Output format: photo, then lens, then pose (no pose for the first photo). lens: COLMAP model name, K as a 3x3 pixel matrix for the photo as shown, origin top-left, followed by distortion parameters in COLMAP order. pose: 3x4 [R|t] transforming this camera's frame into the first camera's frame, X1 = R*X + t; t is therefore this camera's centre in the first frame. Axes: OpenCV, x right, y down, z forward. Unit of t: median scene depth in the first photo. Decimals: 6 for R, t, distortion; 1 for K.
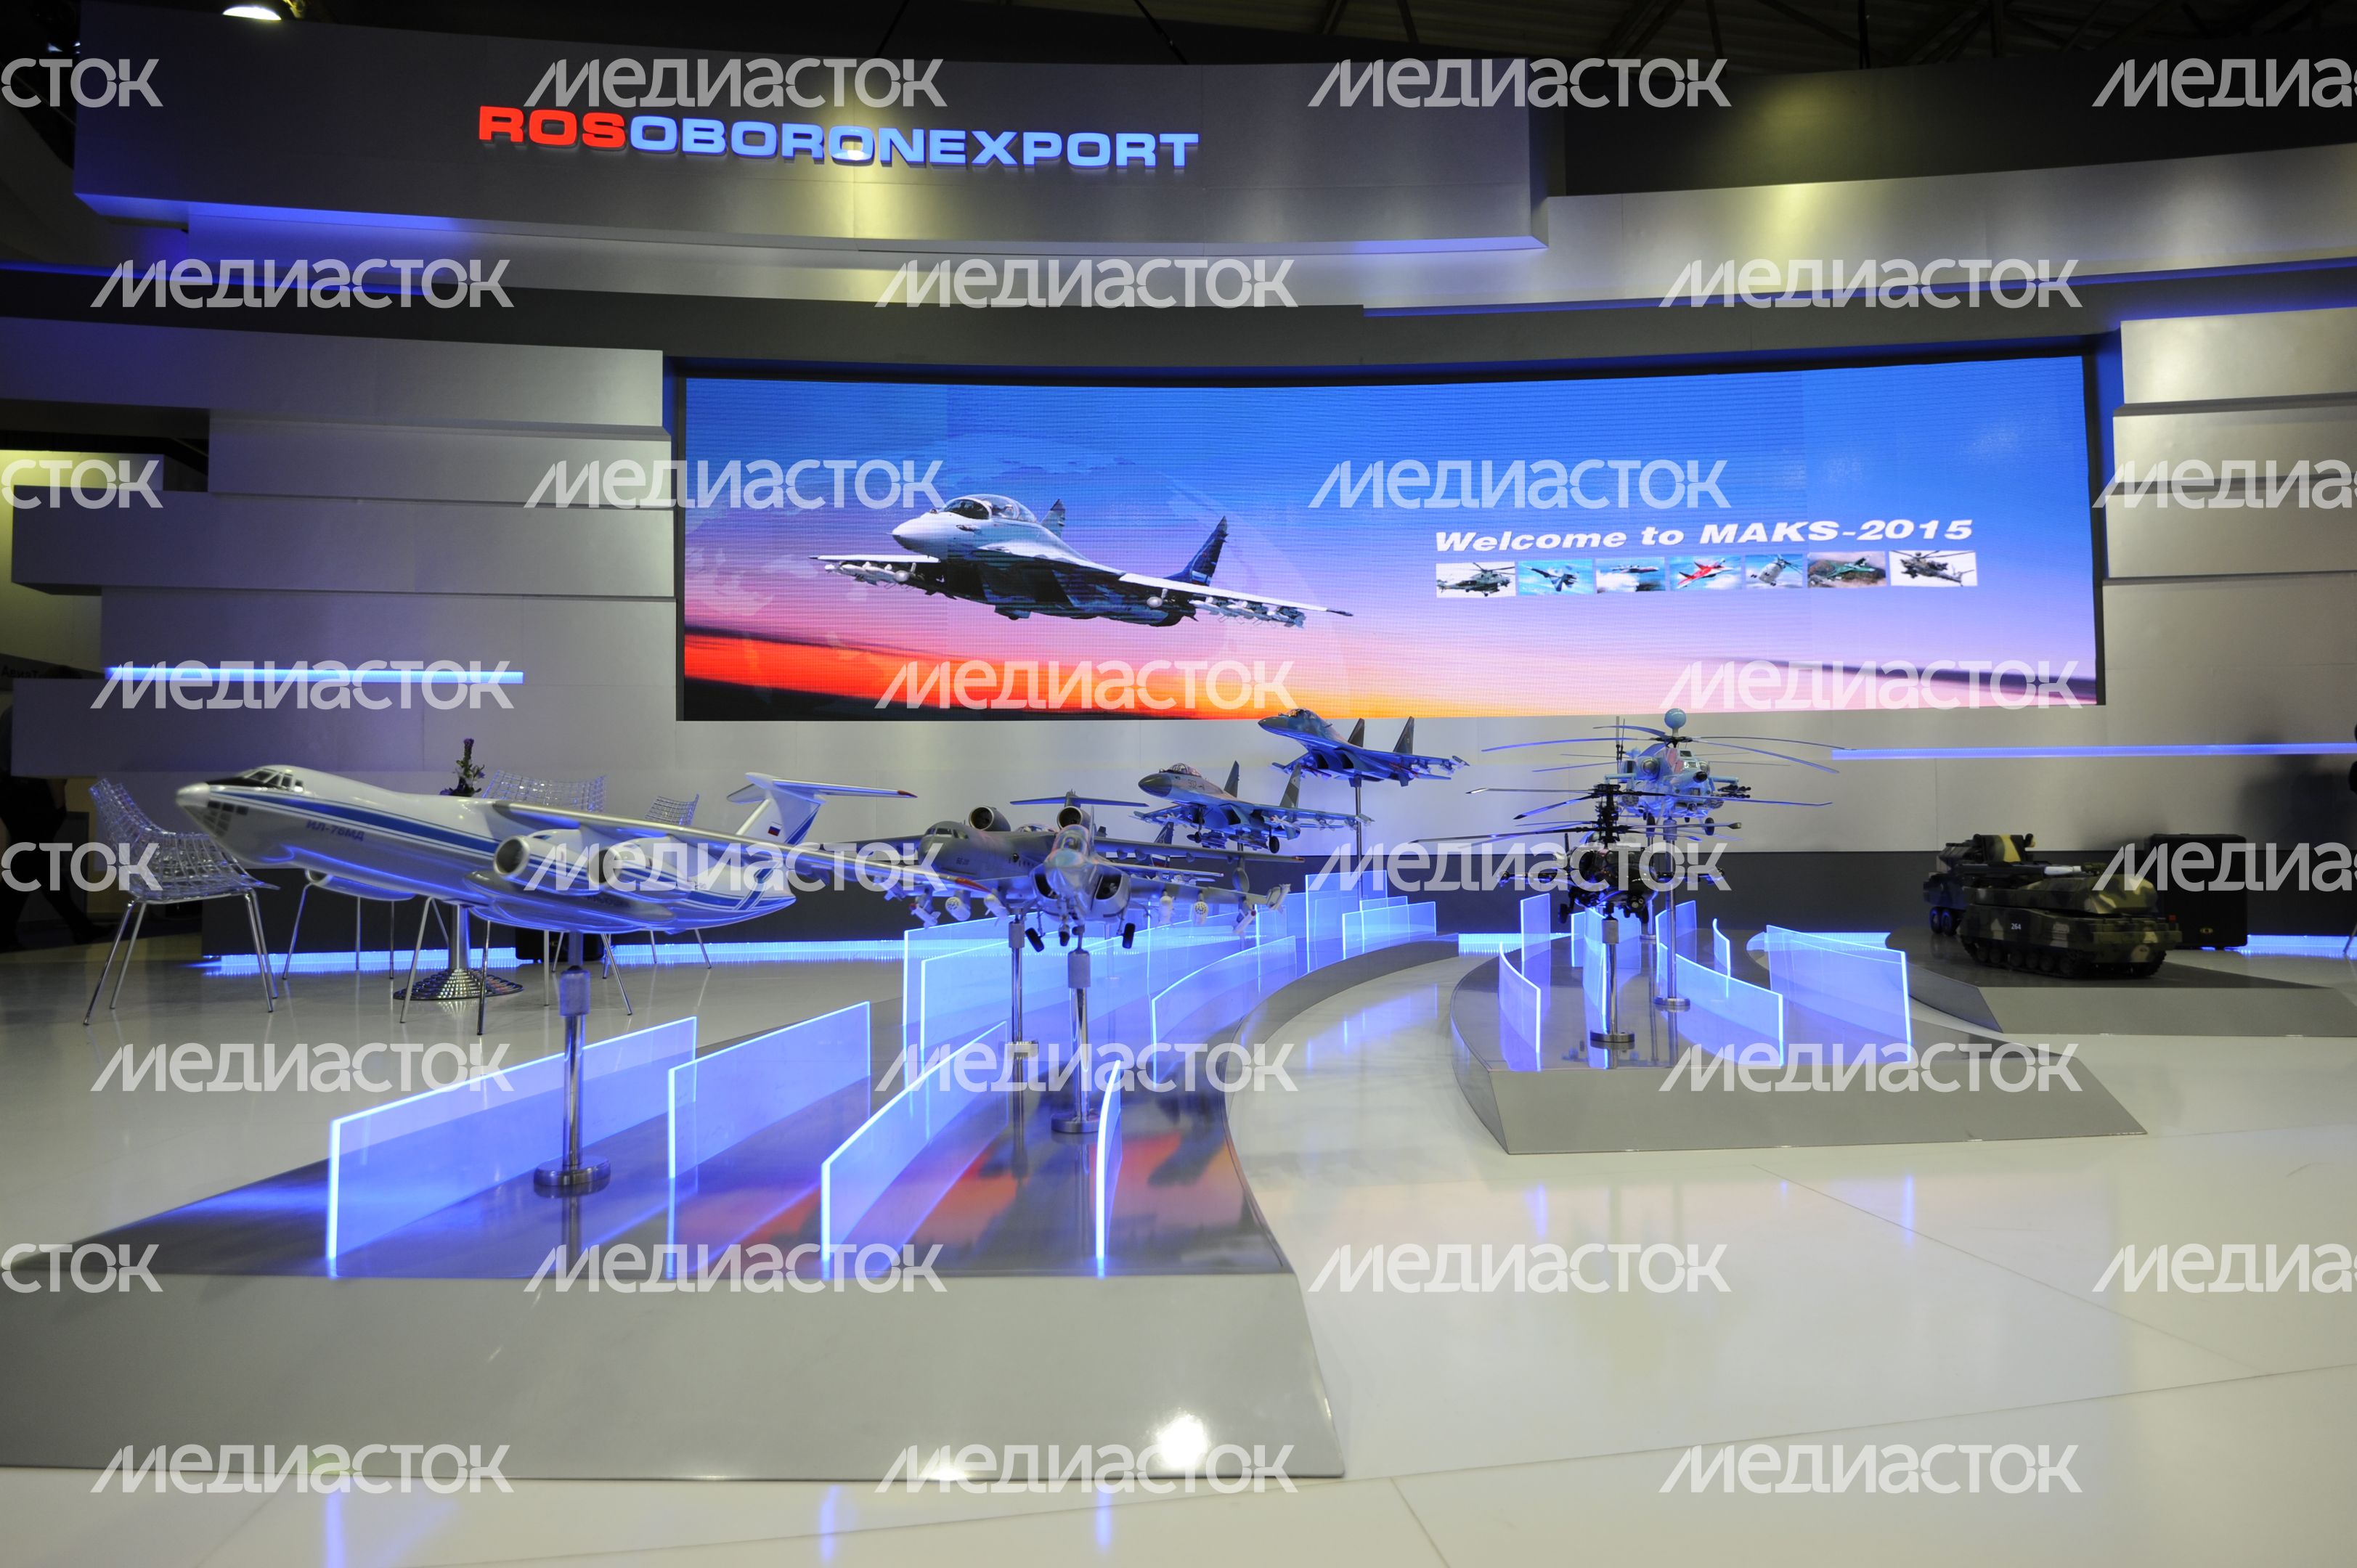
lens RADIAL K [[1241.1, 0, 1178.5], [0, 1241.1, 784.0], [0, 0, 1]] dist [-0.005310, -0.001060]
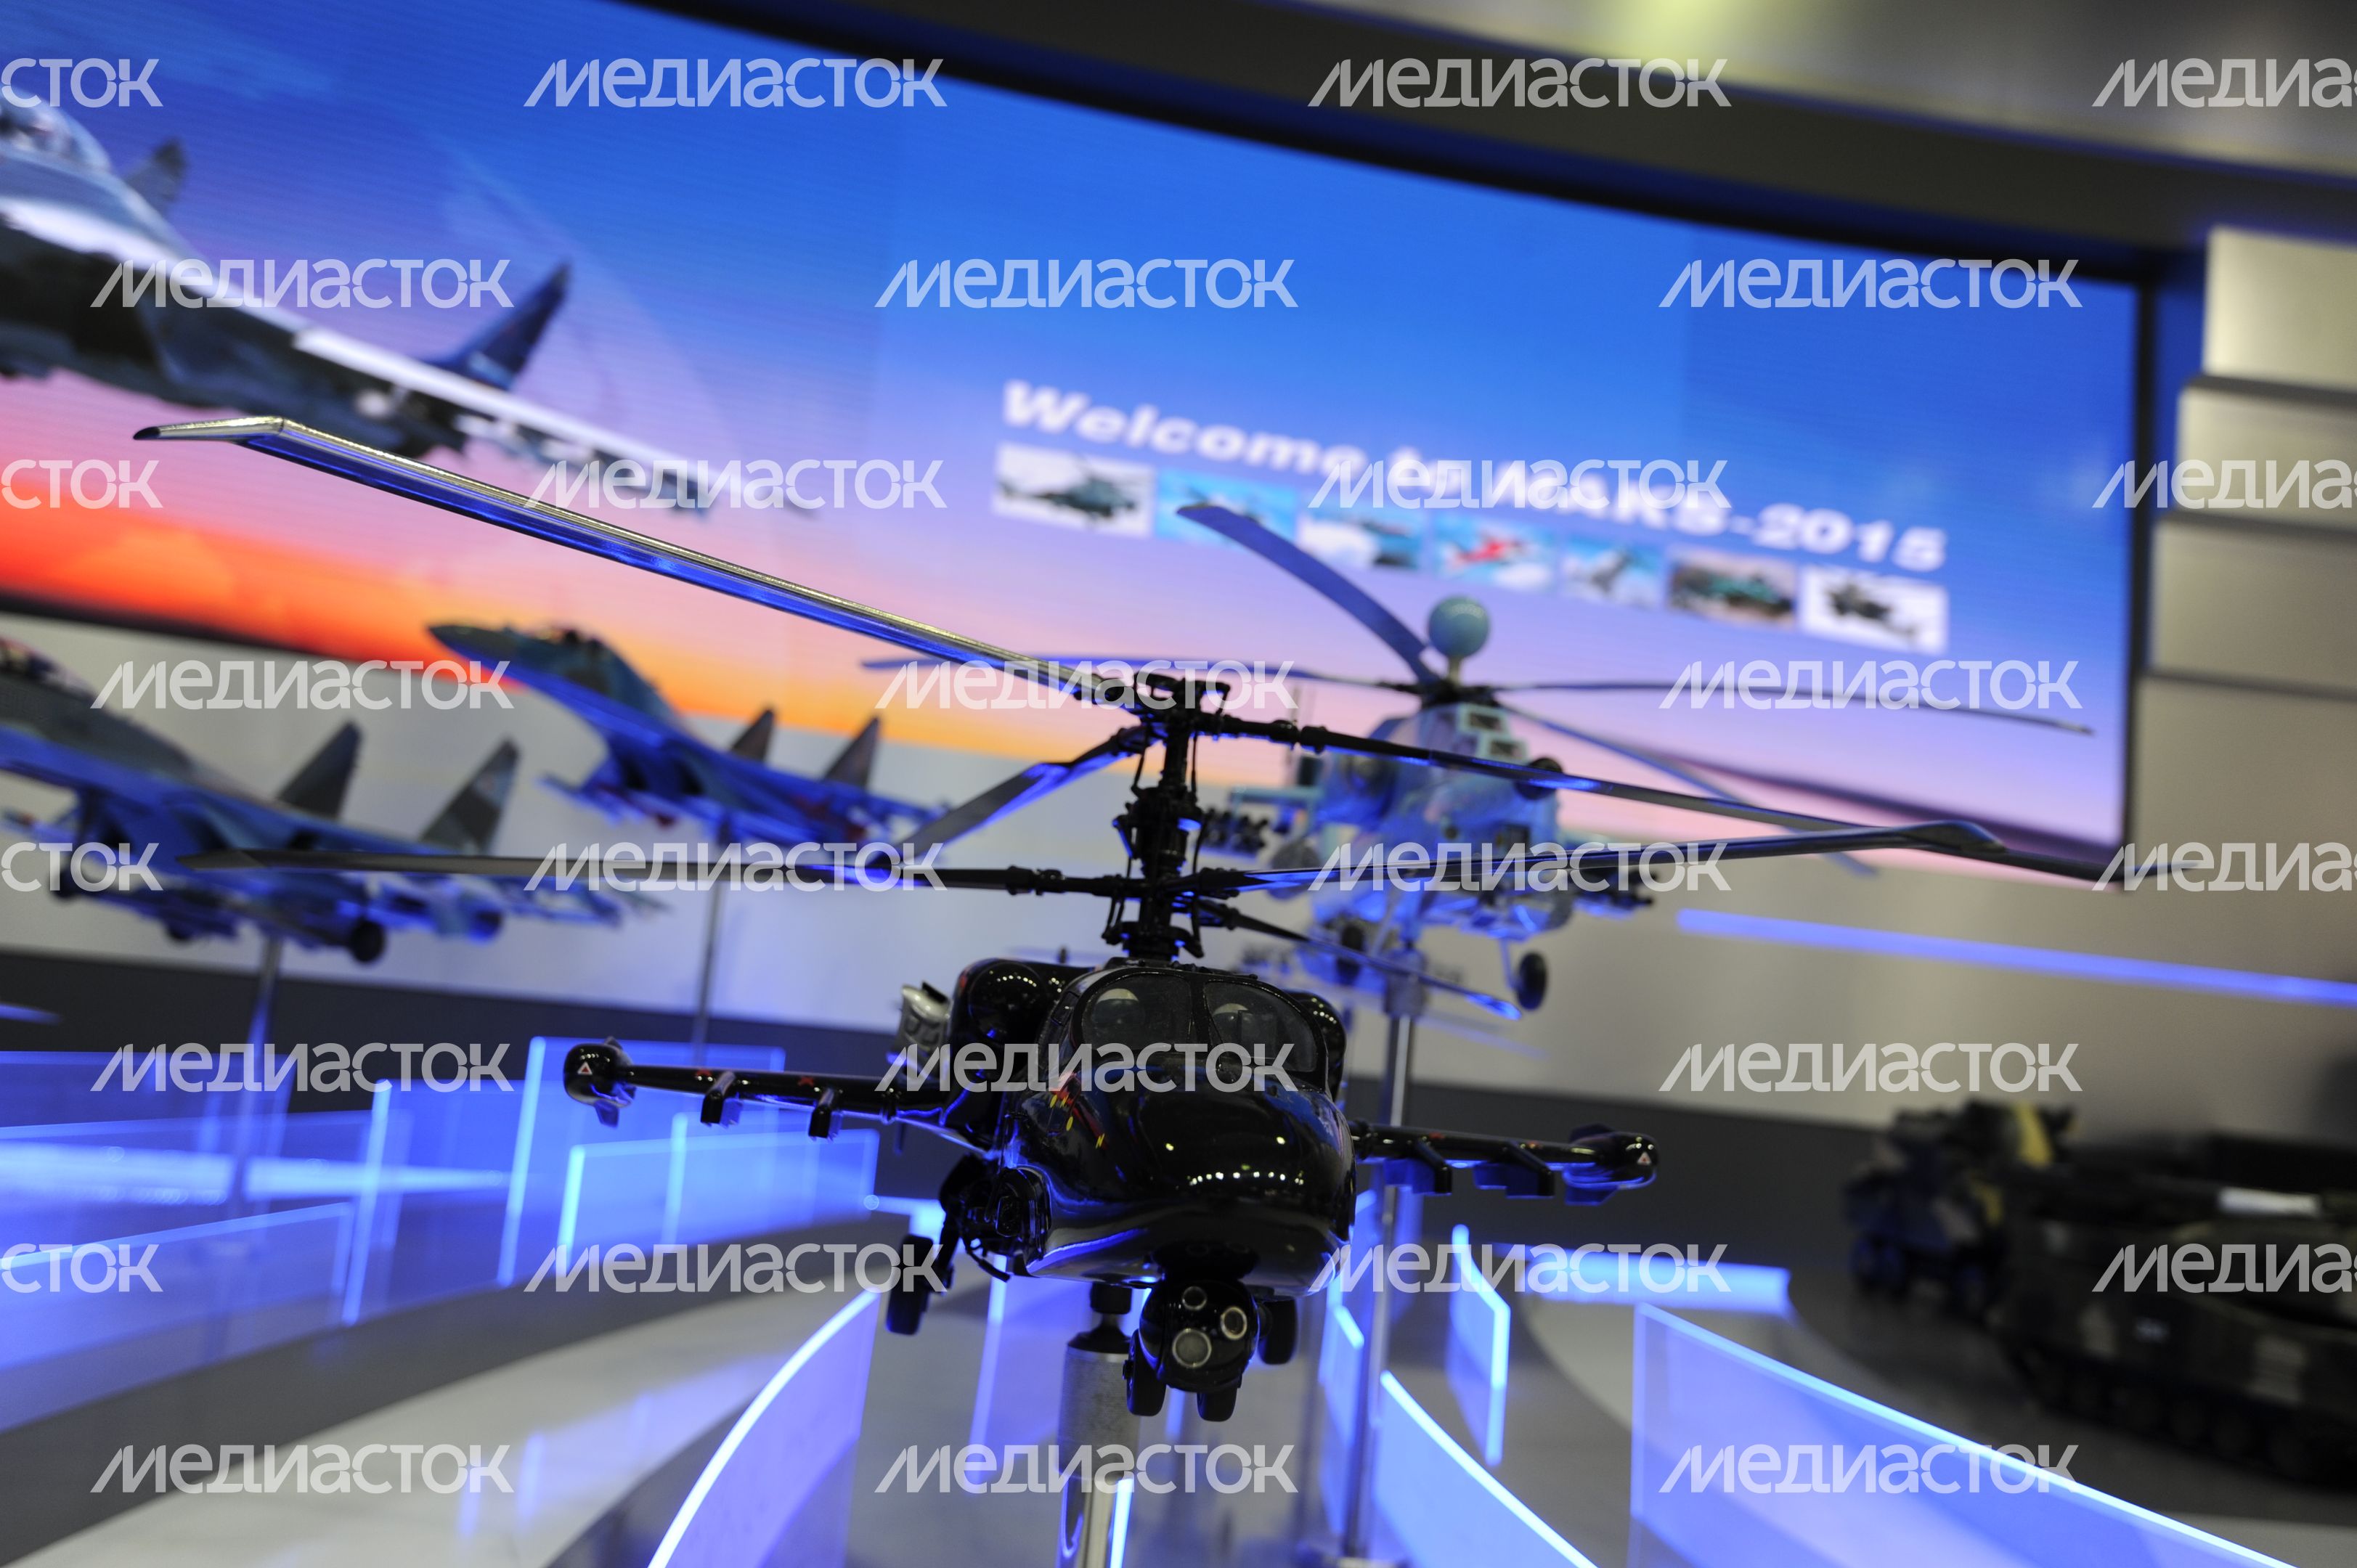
lens RADIAL K [[1776.1, 0, 1178.5], [0, 1776.1, 784.0], [0, 0, 1]] dist [0.087025, -0.108894]
pose [[0.958495, 0.137343, 0.249848, 0.117624], [-0.115842, 0.988333, -0.098887, 0.019893], [-0.260515, 0.065840, 0.963222, 0.306289]]
